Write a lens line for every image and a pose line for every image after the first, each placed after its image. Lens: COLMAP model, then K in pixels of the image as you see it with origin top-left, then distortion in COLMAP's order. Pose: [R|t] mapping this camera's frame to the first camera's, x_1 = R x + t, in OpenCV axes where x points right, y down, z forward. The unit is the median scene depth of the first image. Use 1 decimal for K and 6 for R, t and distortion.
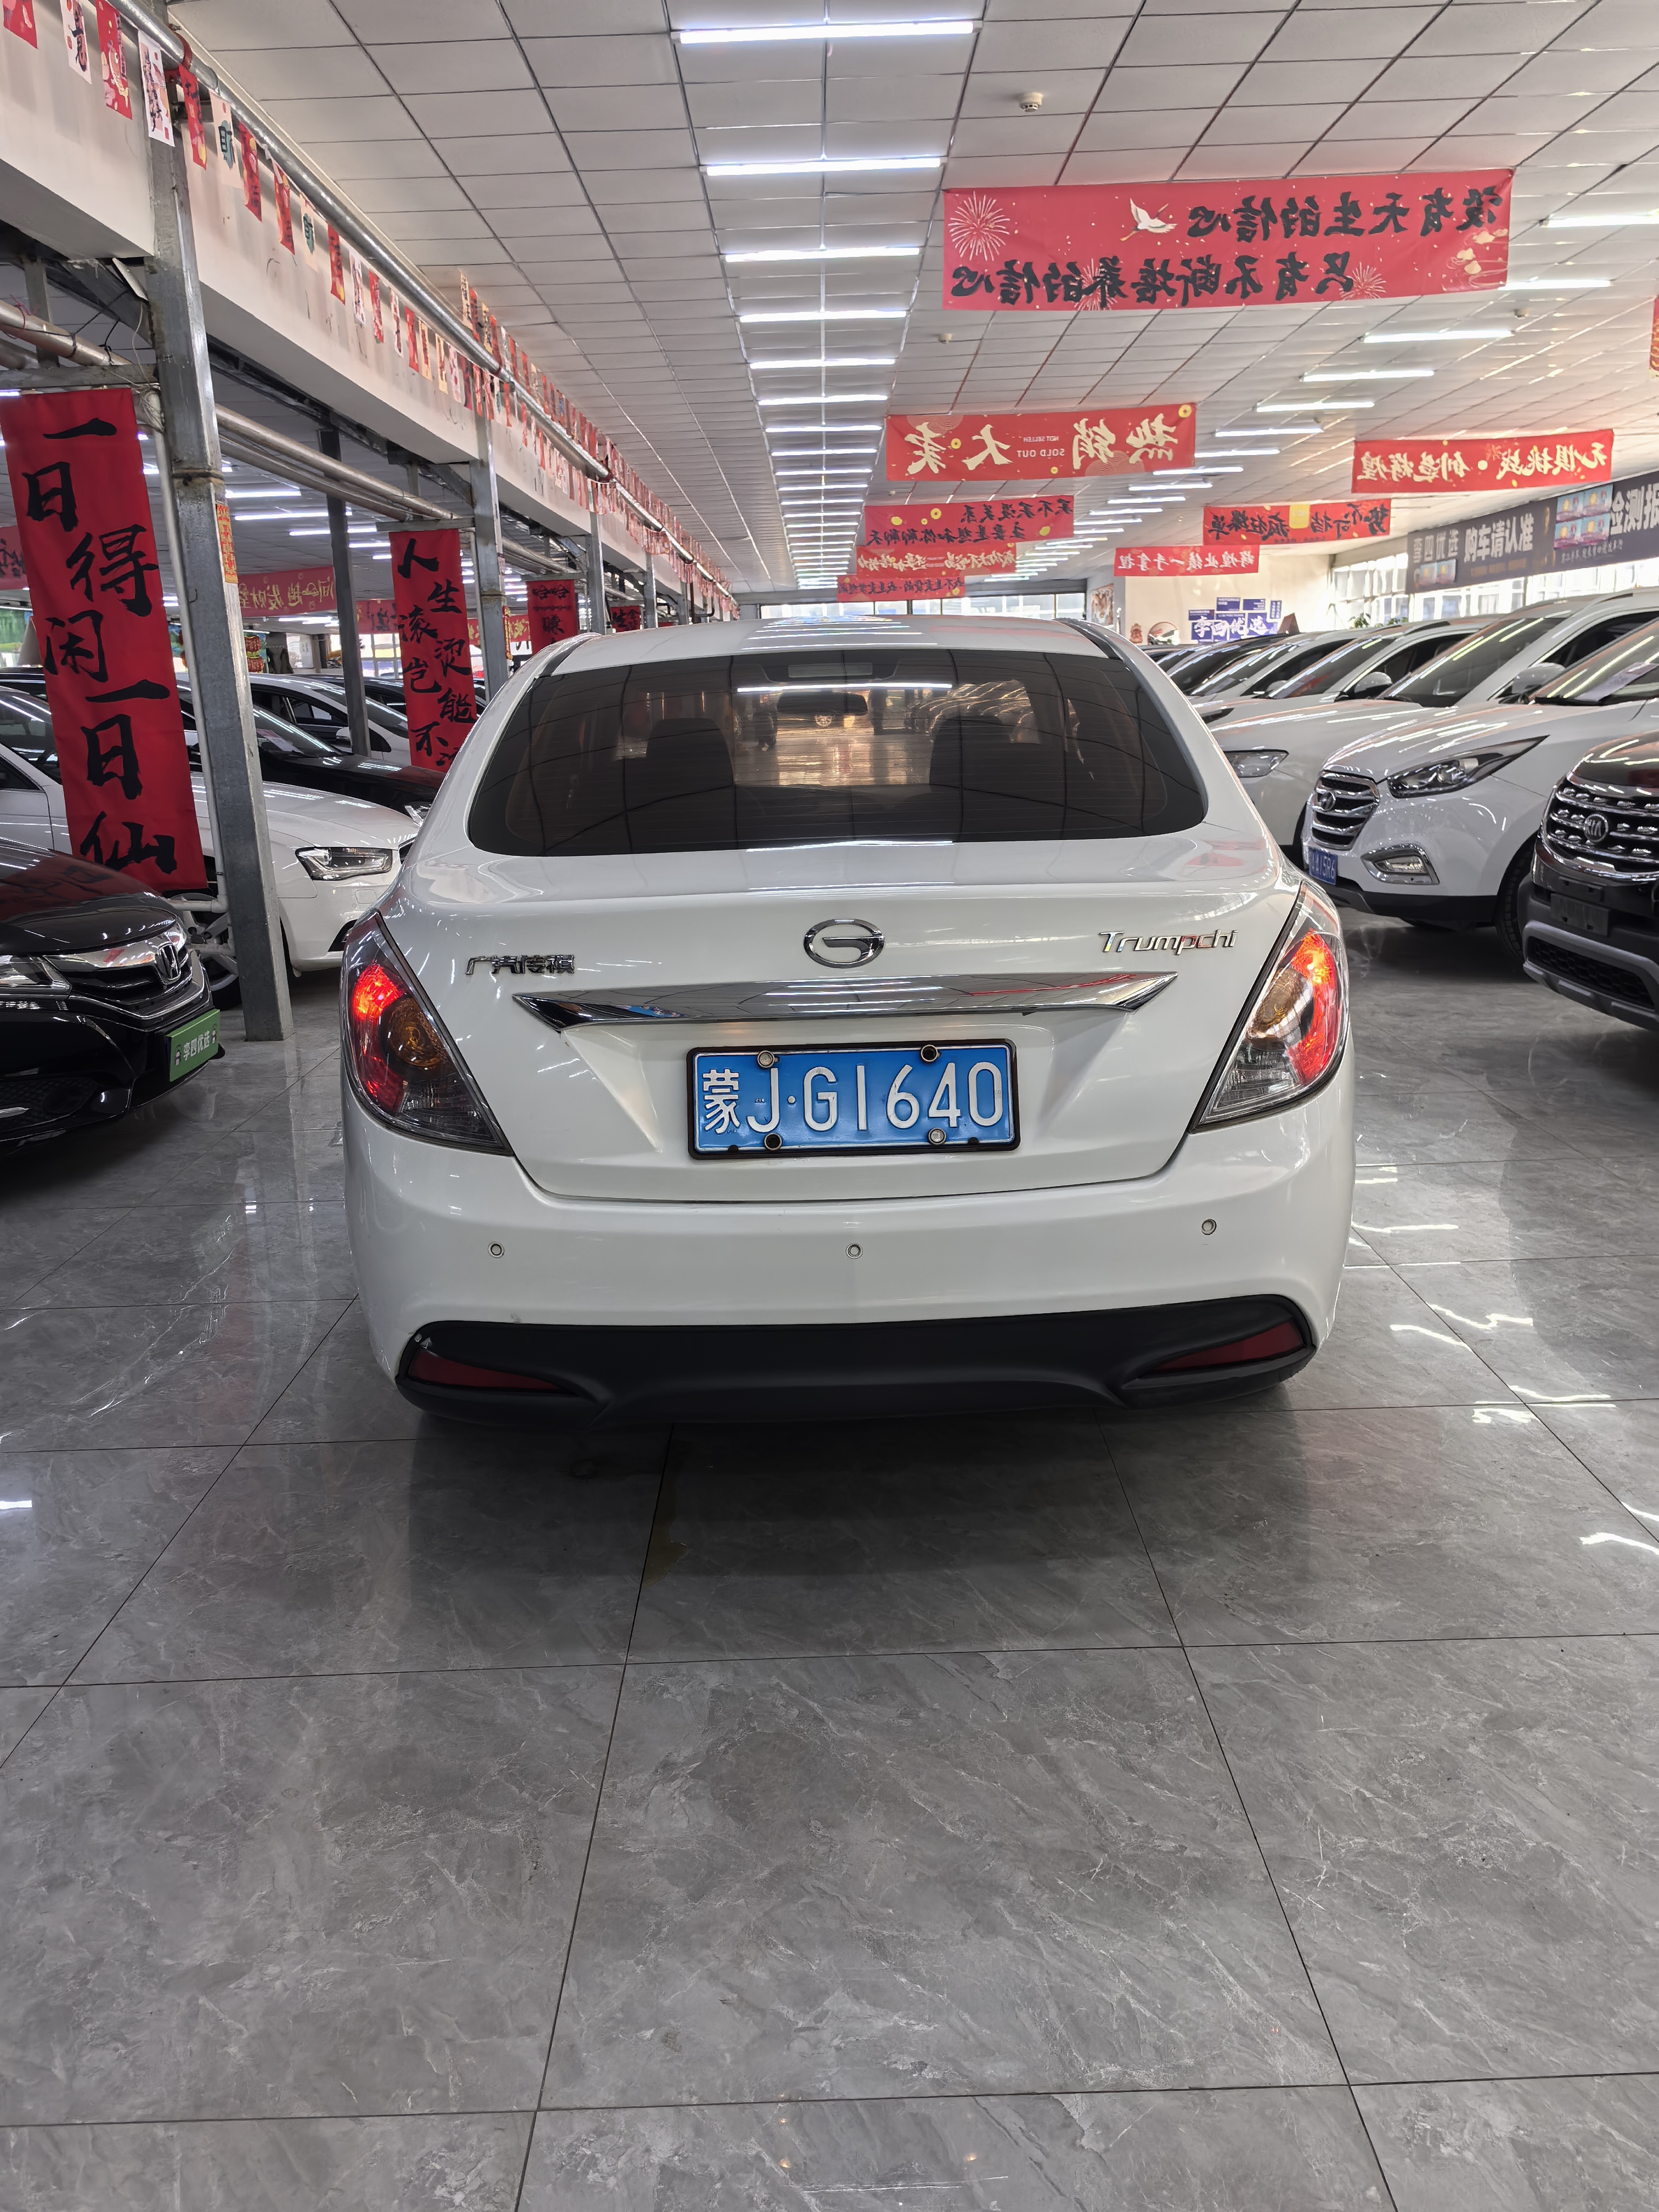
lens RADIAL K [[1727.9, 0, 804.4], [0, 1727.9, 1112.8], [0, 0, 1]] dist [0.075396, -0.086891]
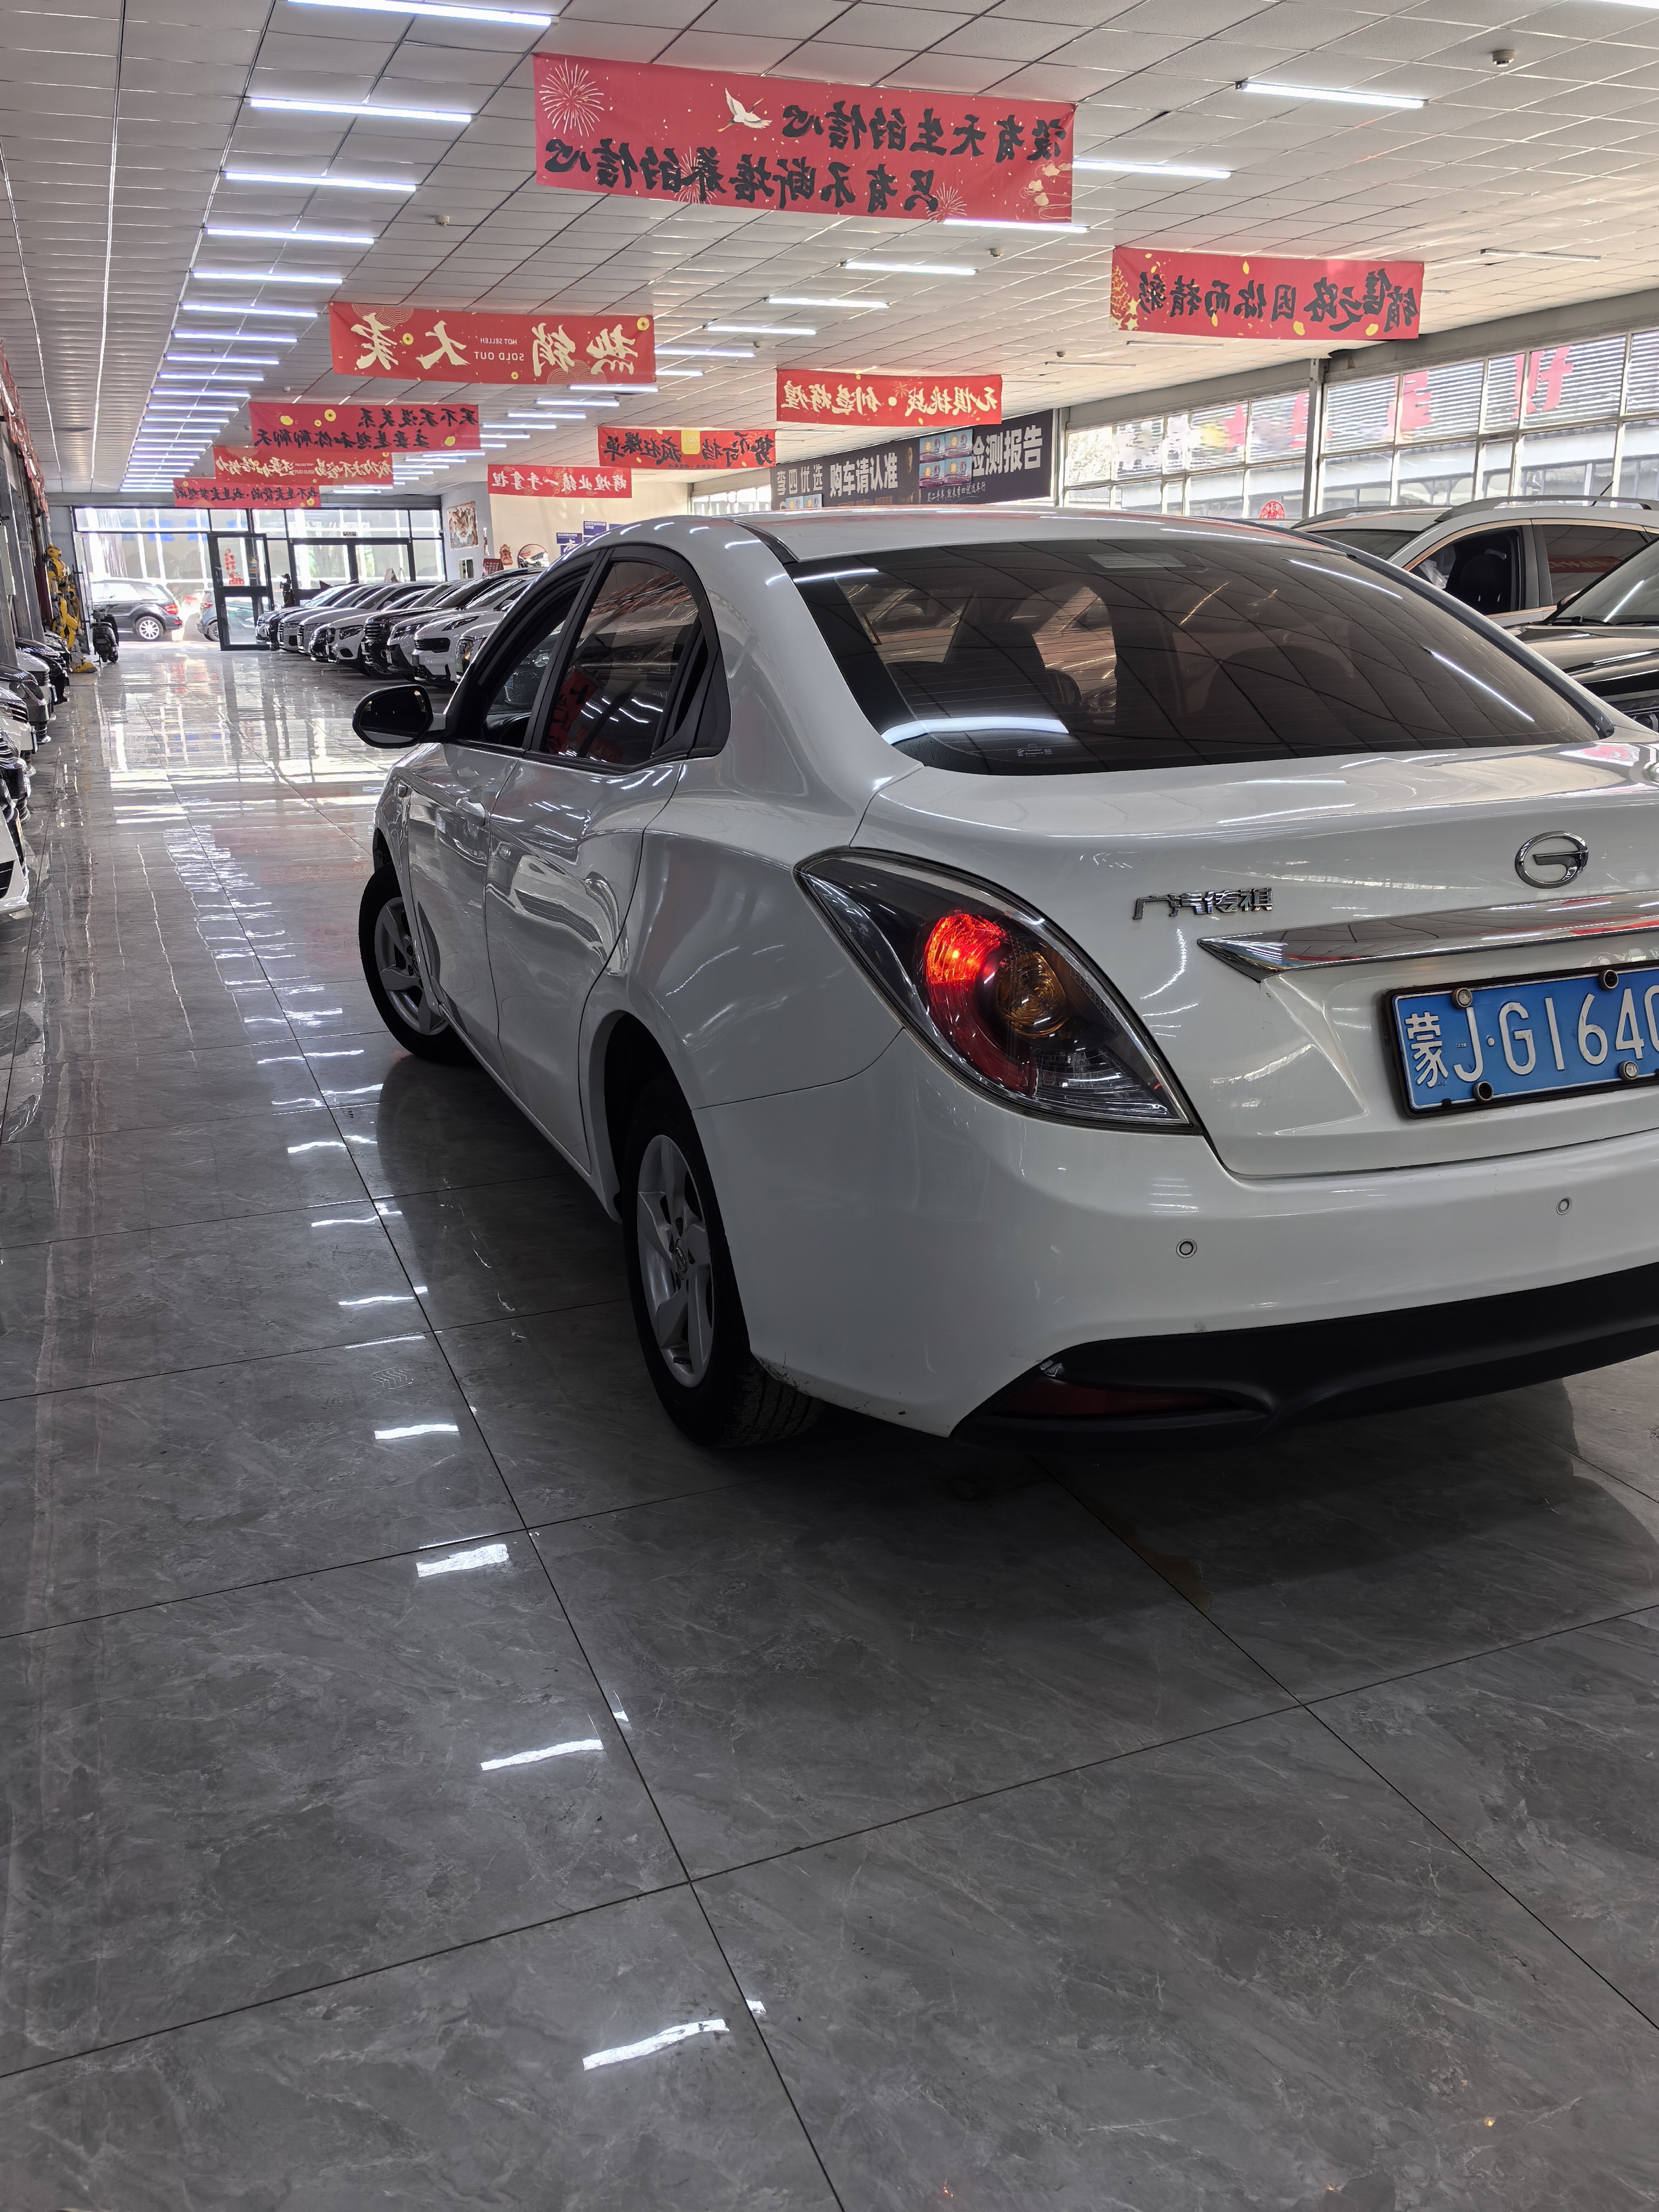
lens RADIAL K [[1727.9, 0, 804.4], [0, 1727.9, 1112.8], [0, 0, 1]] dist [0.075396, -0.086891]
pose [[0.930264, -0.086287, 0.356599, -0.106459], [0.071817, 0.995974, 0.053648, -0.007239], [-0.359792, -0.024297, 0.932716, 0.048702]]
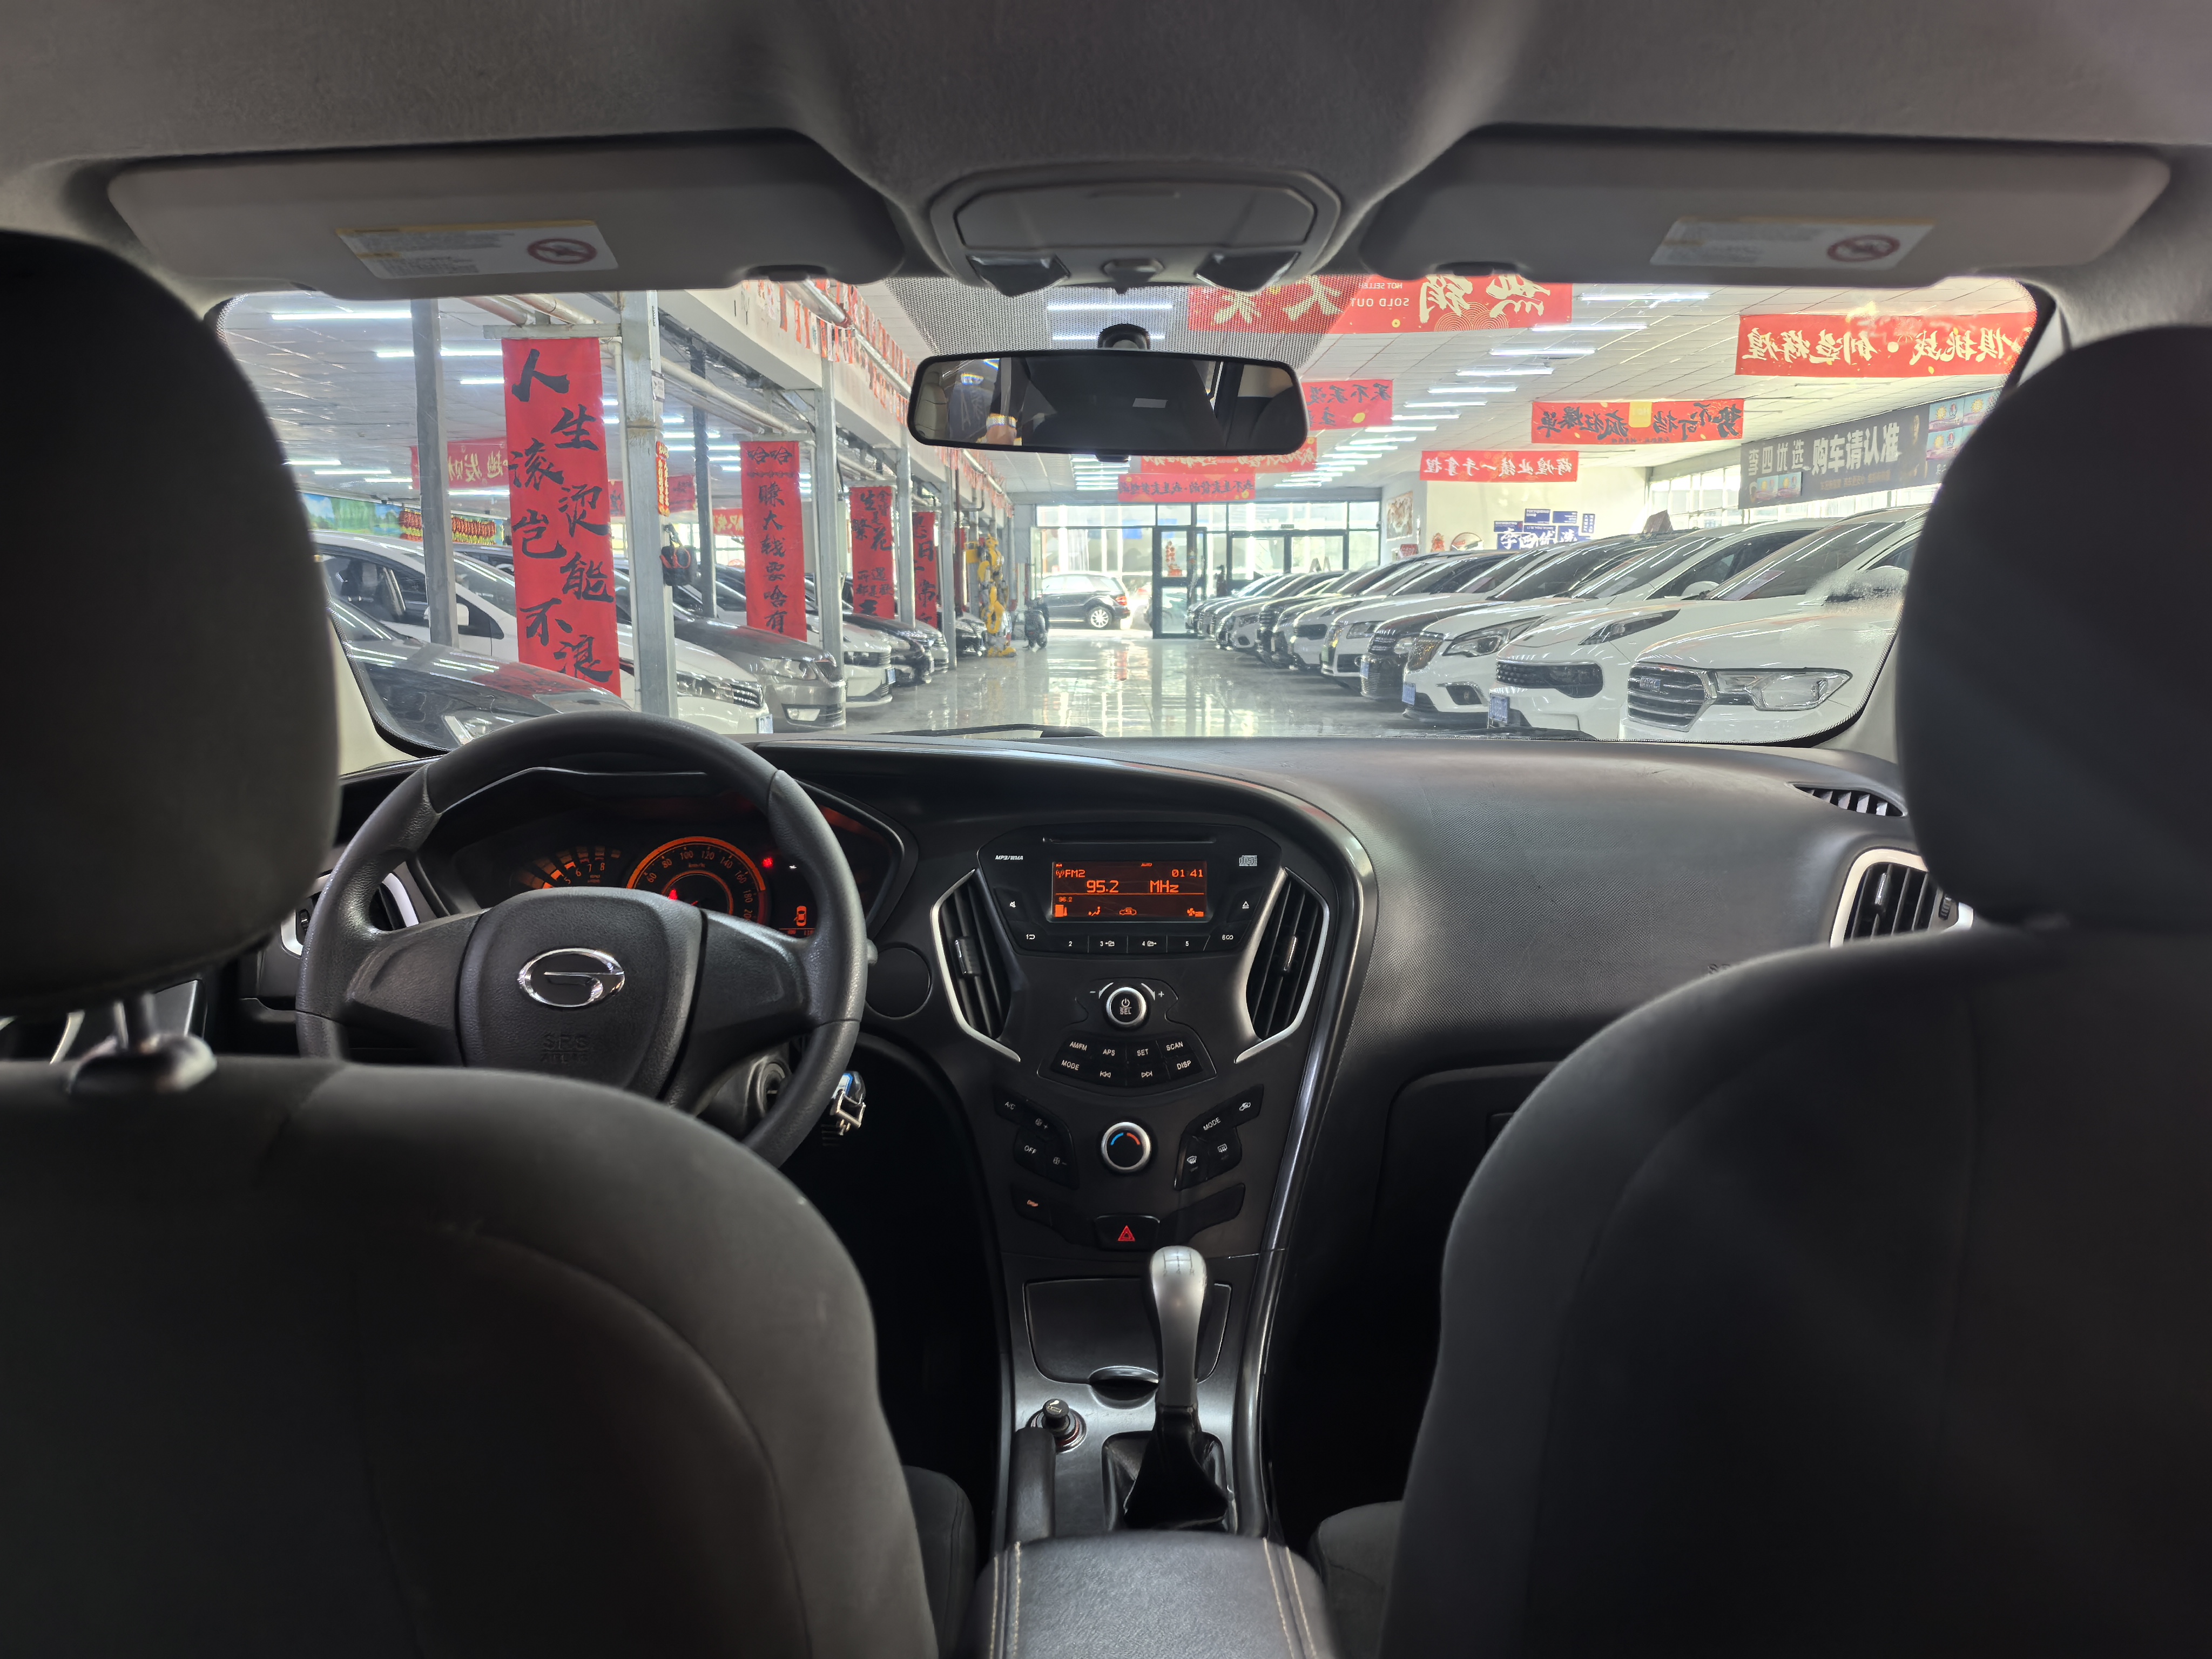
lens RADIAL K [[1770.6, 0, 1034.5], [0, 1770.6, 832.5], [0, 0, 1]] dist [-0.010222, -0.006634]
pose [[0.999343, 0.029111, -0.021594, 0.001062], [-0.031251, 0.993822, -0.106496, -0.052221], [0.018361, 0.107101, 0.994079, 0.261007]]
